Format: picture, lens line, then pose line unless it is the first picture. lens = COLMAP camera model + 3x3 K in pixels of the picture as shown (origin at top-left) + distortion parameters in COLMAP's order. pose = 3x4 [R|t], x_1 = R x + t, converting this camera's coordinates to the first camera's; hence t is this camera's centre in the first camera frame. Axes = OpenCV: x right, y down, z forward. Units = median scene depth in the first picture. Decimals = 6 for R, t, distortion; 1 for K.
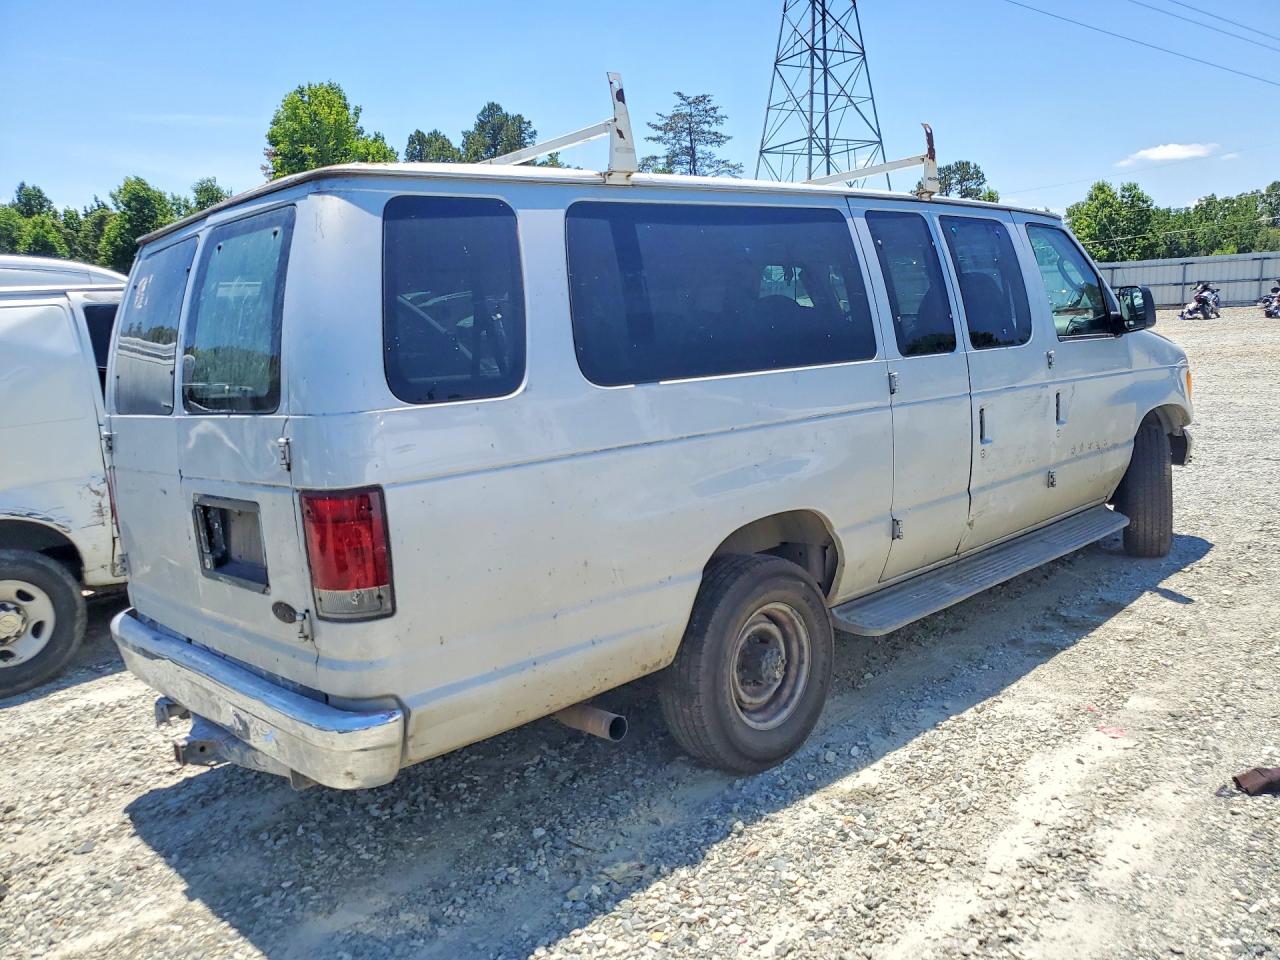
lens RADIAL K [[1024.6, 0, 654.6], [0, 1024.6, 480.8], [0, 0, 1]] dist [0.024332, -0.003753]
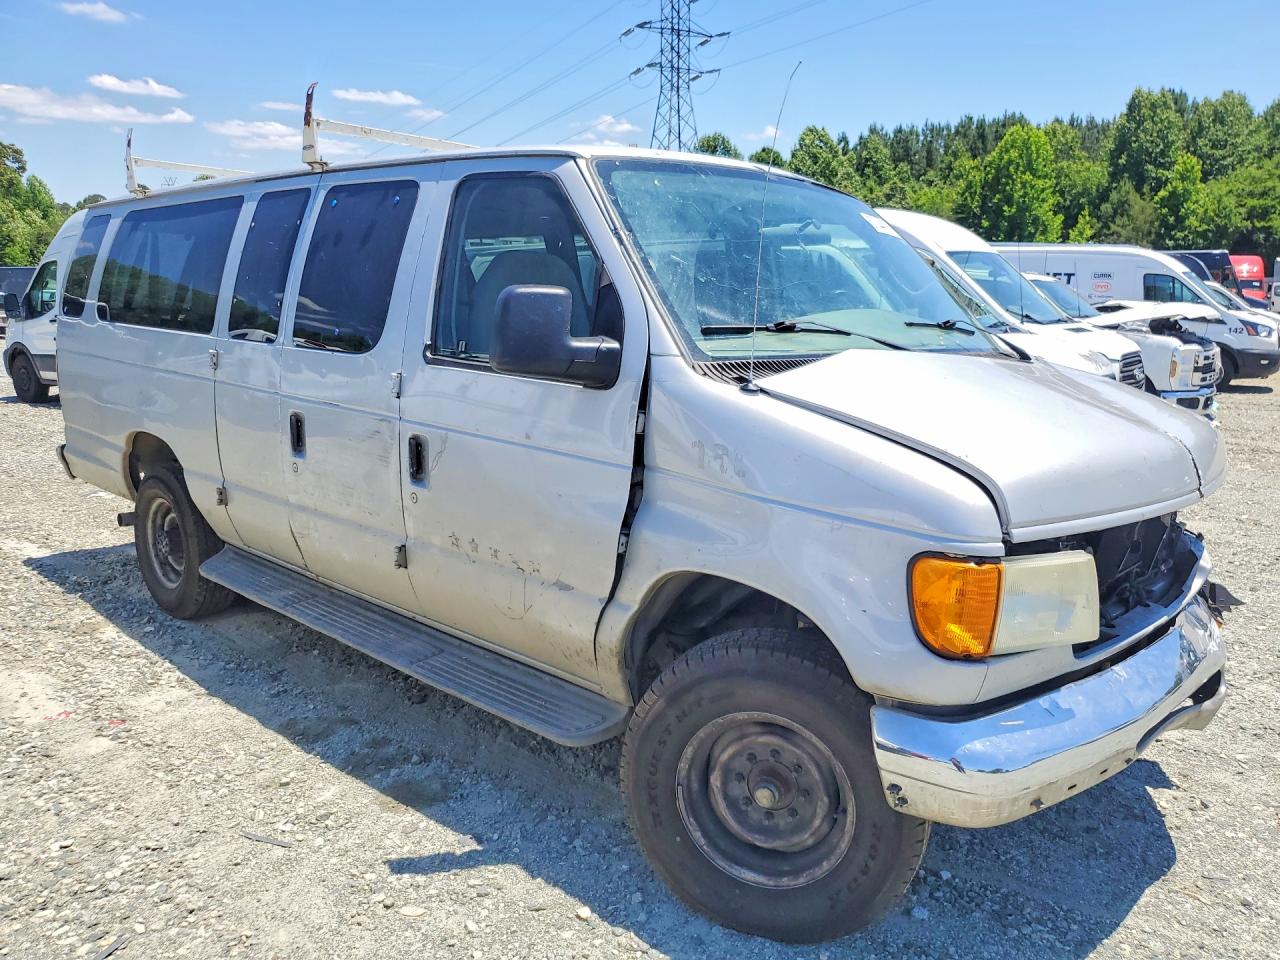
lens RADIAL K [[1024.6, 0, 654.6], [0, 1024.6, 480.8], [0, 0, 1]] dist [0.024332, -0.003753]
pose [[0.025426, 0.247602, -0.968528, 1.174099], [-0.165476, 0.956519, 0.240188, -0.275103], [0.985886, 0.154161, 0.065292, 1.249237]]
